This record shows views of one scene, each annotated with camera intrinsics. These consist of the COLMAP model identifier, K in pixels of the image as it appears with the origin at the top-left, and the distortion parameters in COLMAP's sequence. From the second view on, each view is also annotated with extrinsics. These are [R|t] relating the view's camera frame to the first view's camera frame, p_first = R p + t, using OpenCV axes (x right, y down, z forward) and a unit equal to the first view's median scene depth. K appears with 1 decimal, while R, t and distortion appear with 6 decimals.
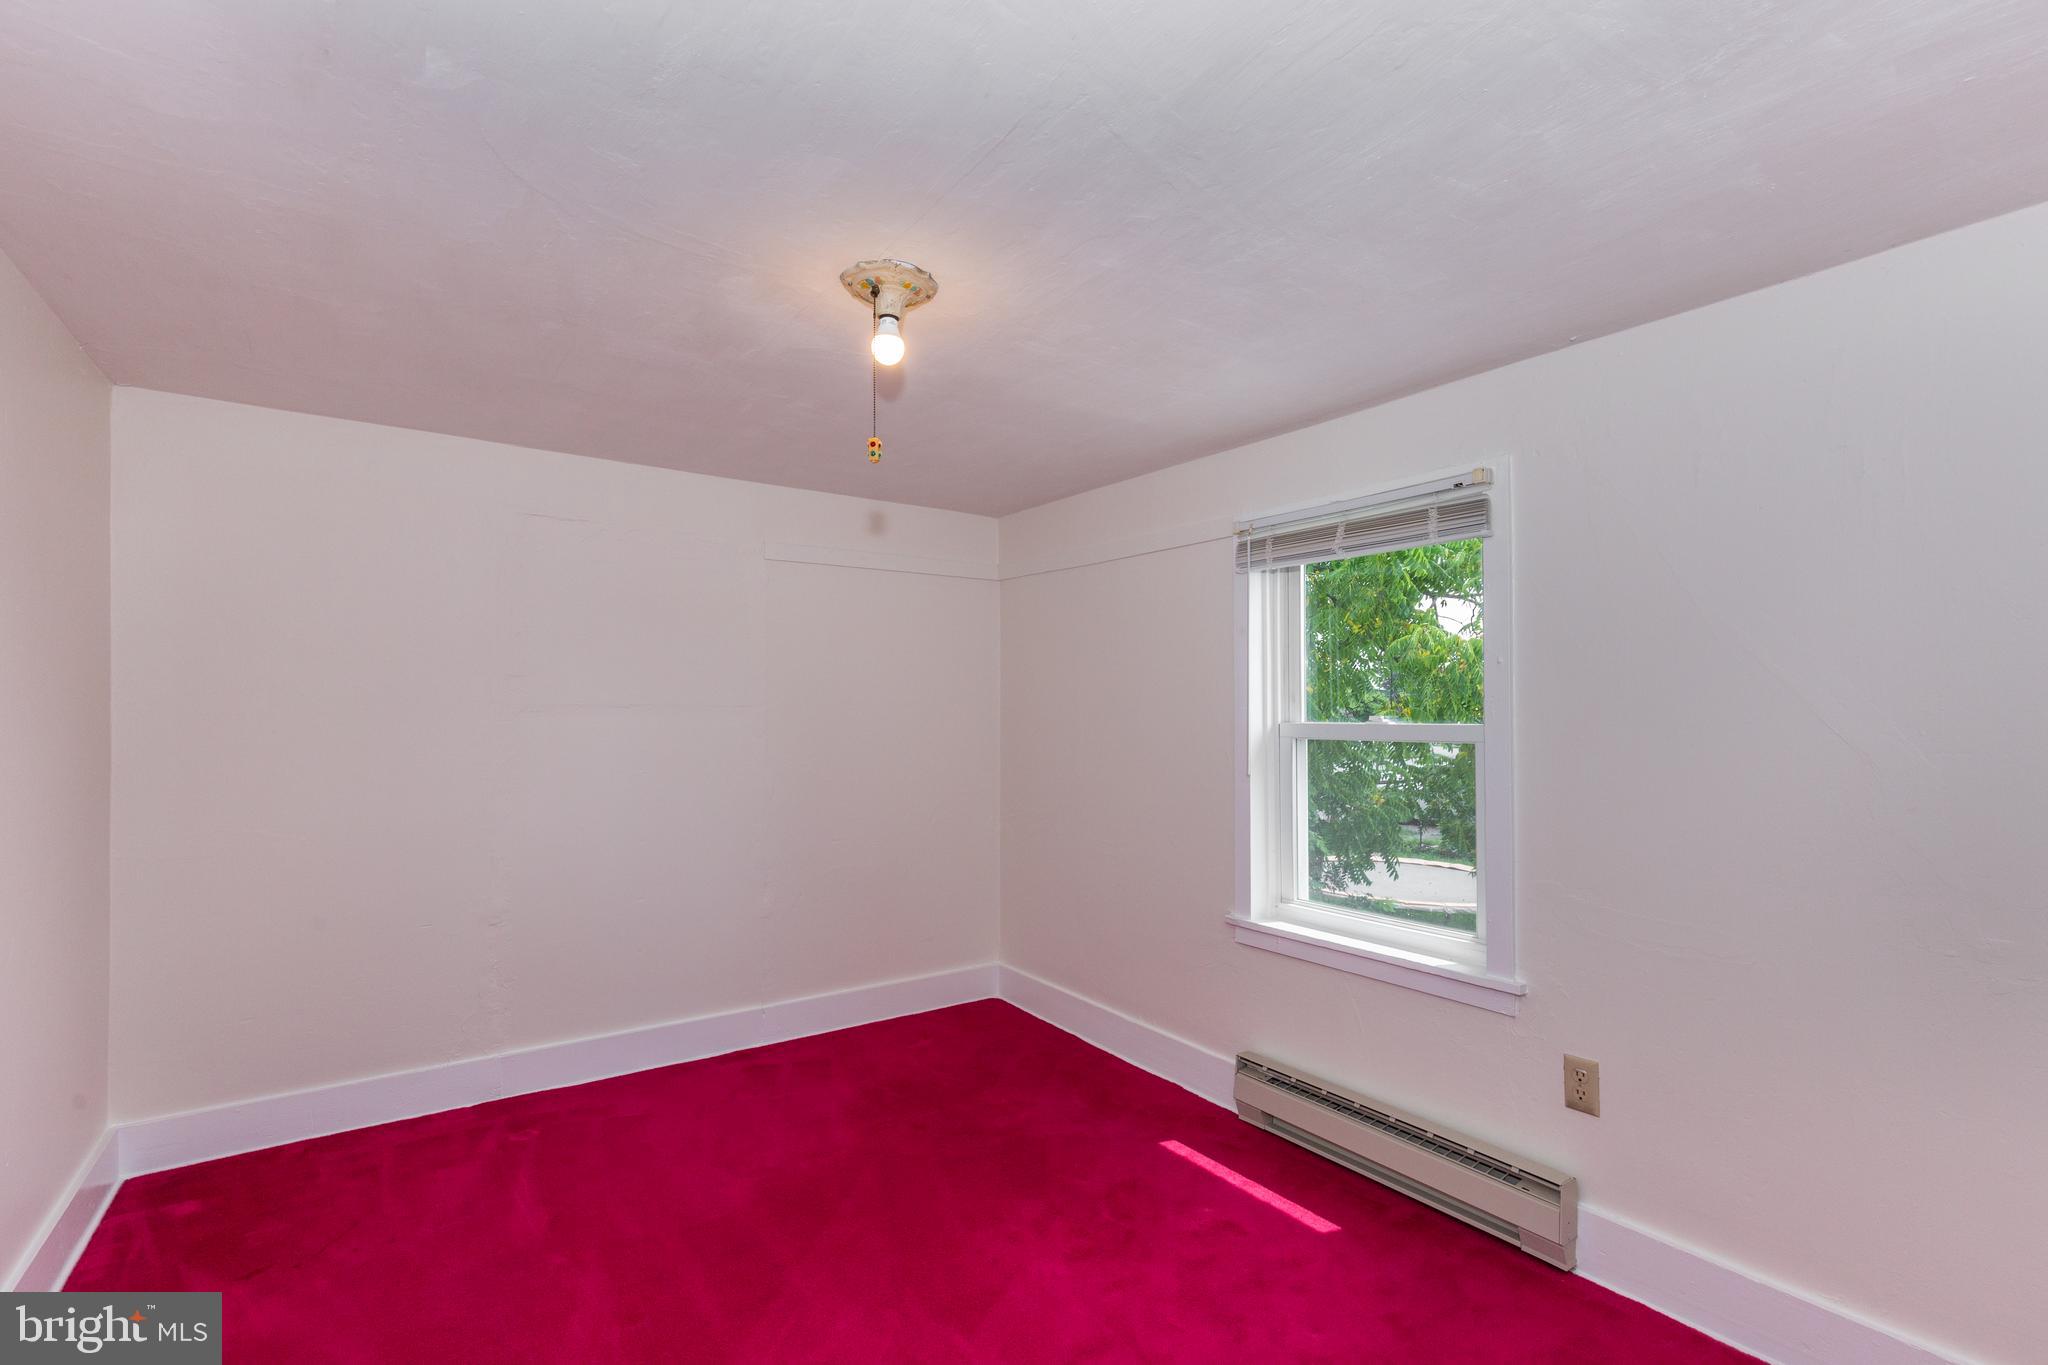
lens RADIAL K [[944.2, 0, 1015.0], [0, 944.2, 693.4], [0, 0, 1]] dist [0.000603, -0.000384]
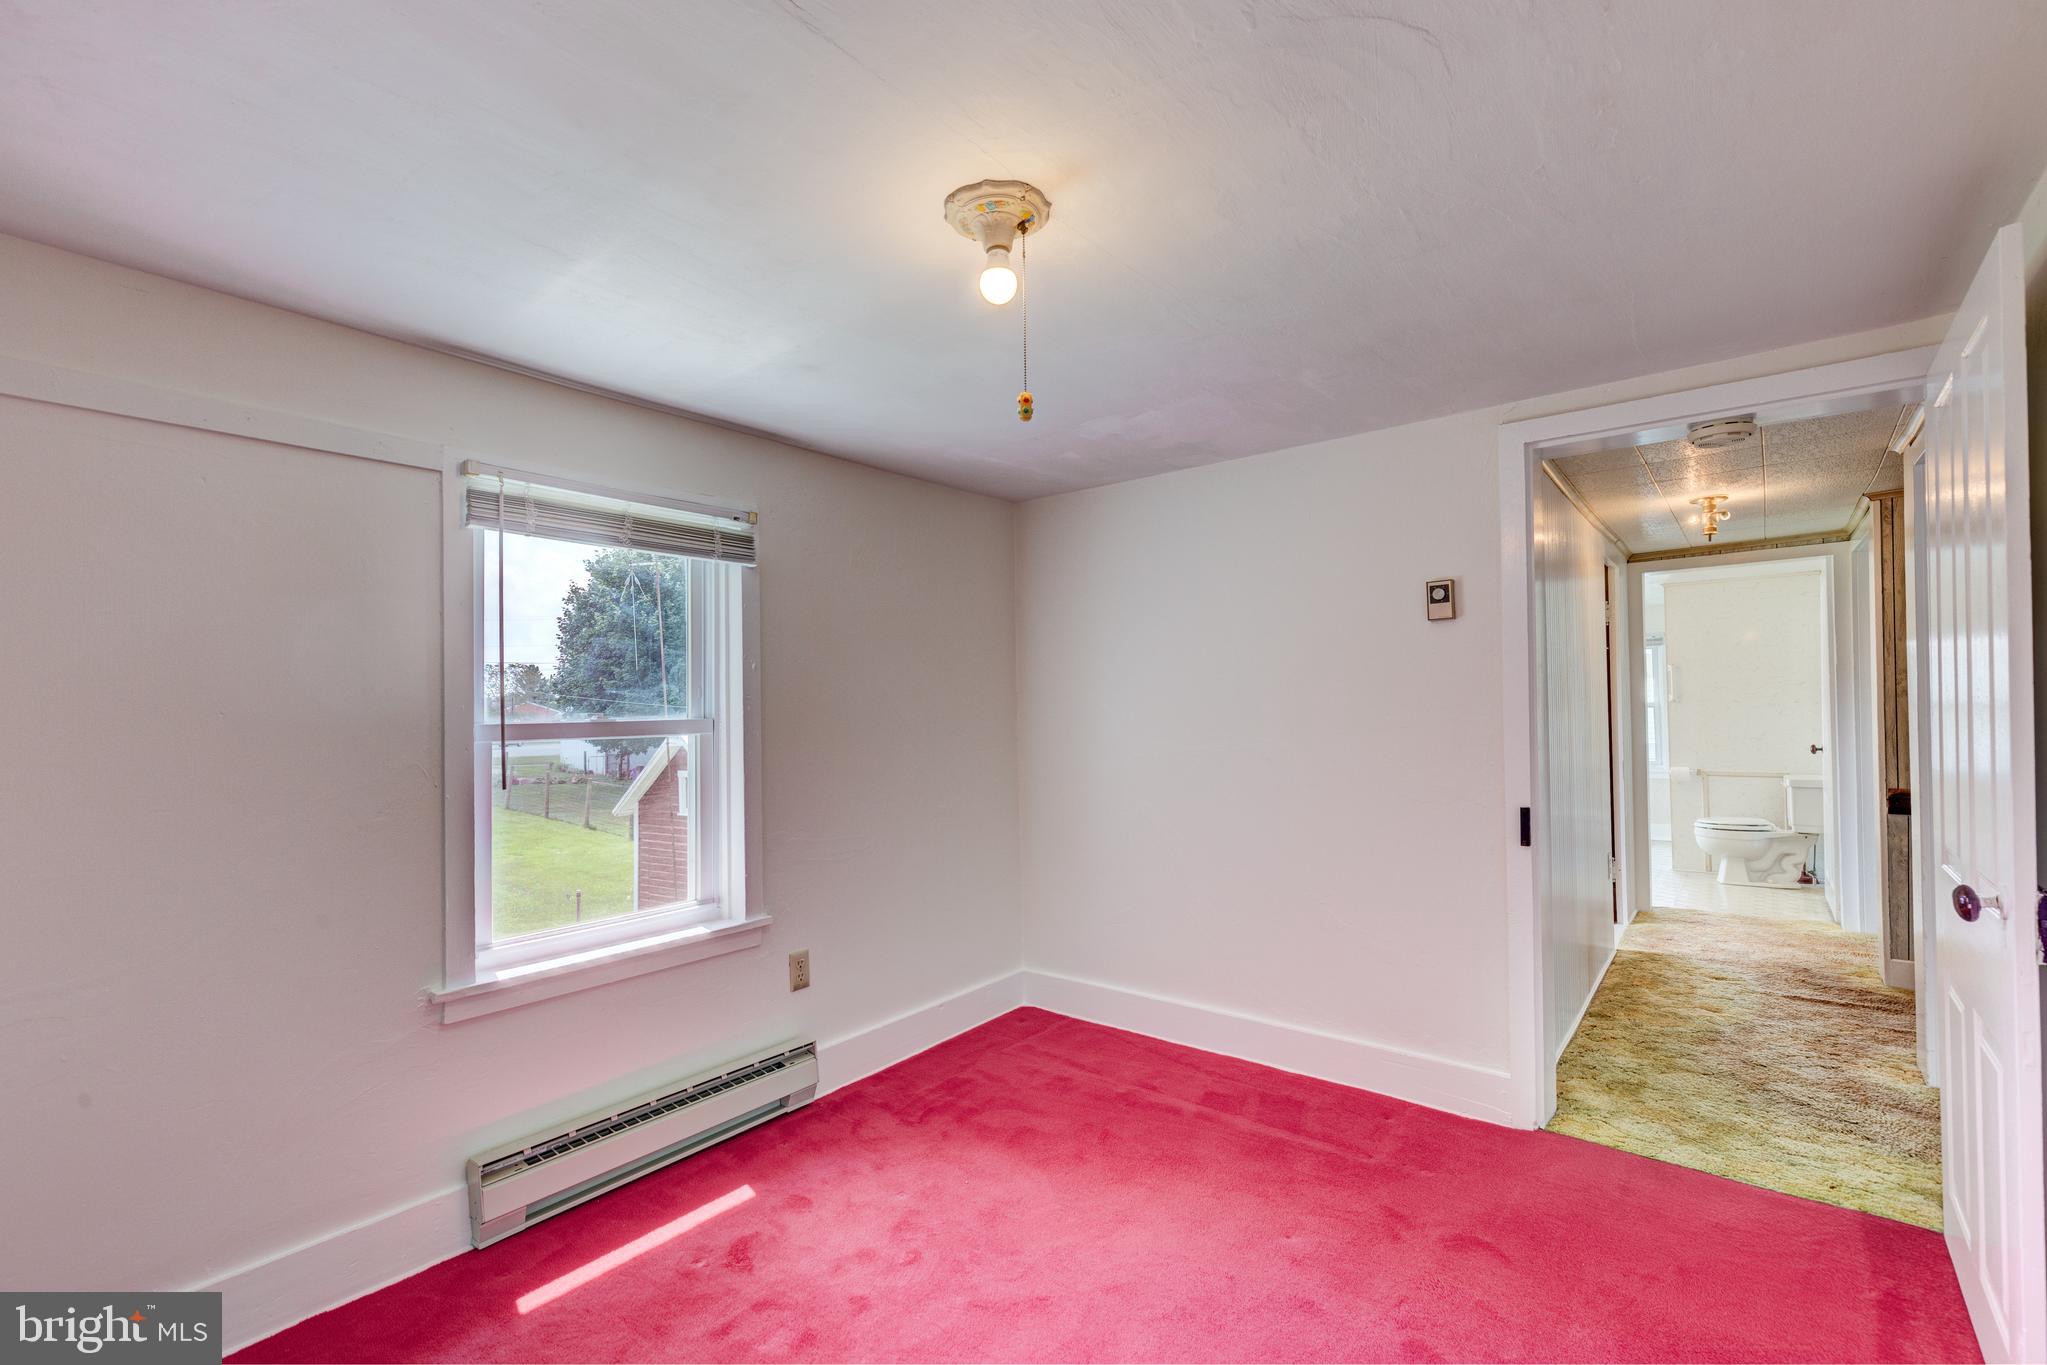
lens RADIAL K [[925.3, 0, 1033.3], [0, 925.3, 691.0], [0, 0, 1]] dist [0.002441, -0.000273]
pose [[-0.320901, 0.016358, 0.946972, -0.785057], [-0.010384, 0.999730, -0.020788, 0.018922], [-0.947056, -0.016504, -0.320644, 1.058512]]
